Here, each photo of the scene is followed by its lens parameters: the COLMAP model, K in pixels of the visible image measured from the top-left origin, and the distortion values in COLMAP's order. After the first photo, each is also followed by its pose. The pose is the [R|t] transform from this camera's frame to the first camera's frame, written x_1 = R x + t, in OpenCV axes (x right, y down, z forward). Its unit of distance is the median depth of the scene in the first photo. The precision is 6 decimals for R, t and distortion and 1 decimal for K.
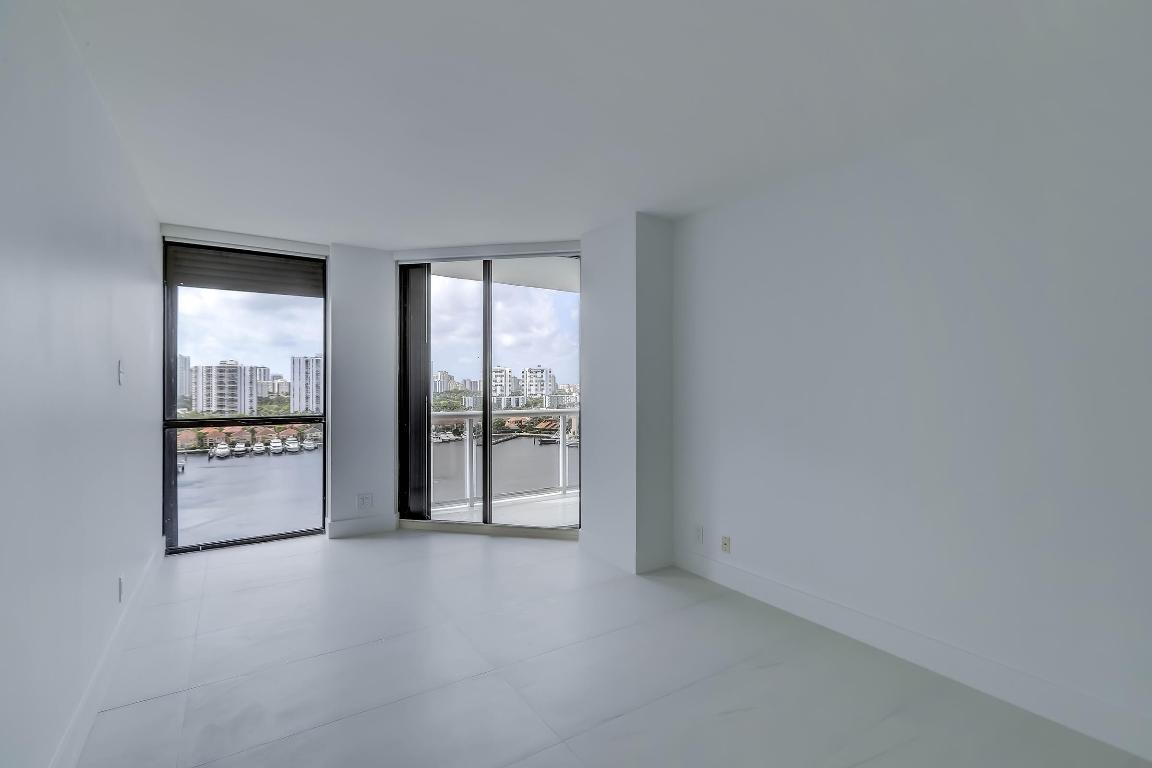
lens RADIAL K [[521.1, 0, 576.0], [0, 521.1, 384.0], [0, 0, 1]] dist [0.001711, -0.000034]
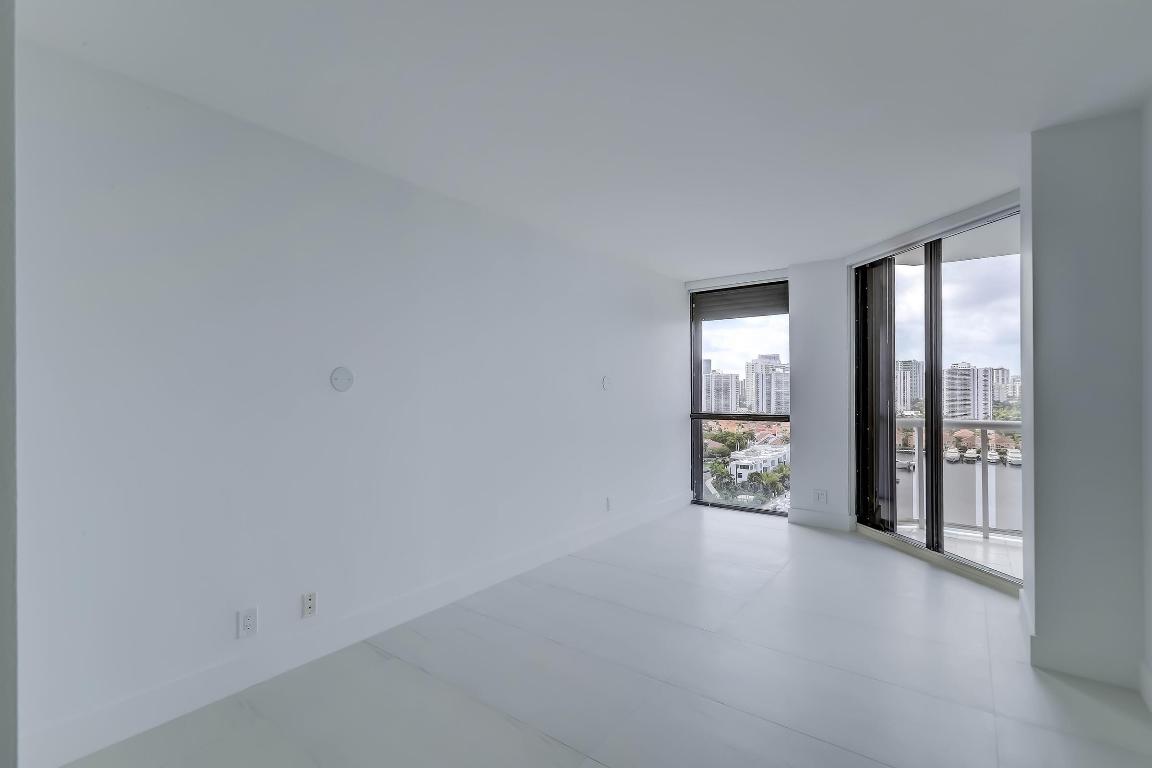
lens RADIAL K [[518.1, 0, 576.0], [0, 518.1, 384.0], [0, 0, 1]] dist [-0.001048, -0.000129]
pose [[0.333255, -0.012652, -0.942752, 0.414441], [0.006585, 0.999917, -0.011091, 0.001081], [0.942814, -0.002511, 0.333310, 0.164837]]
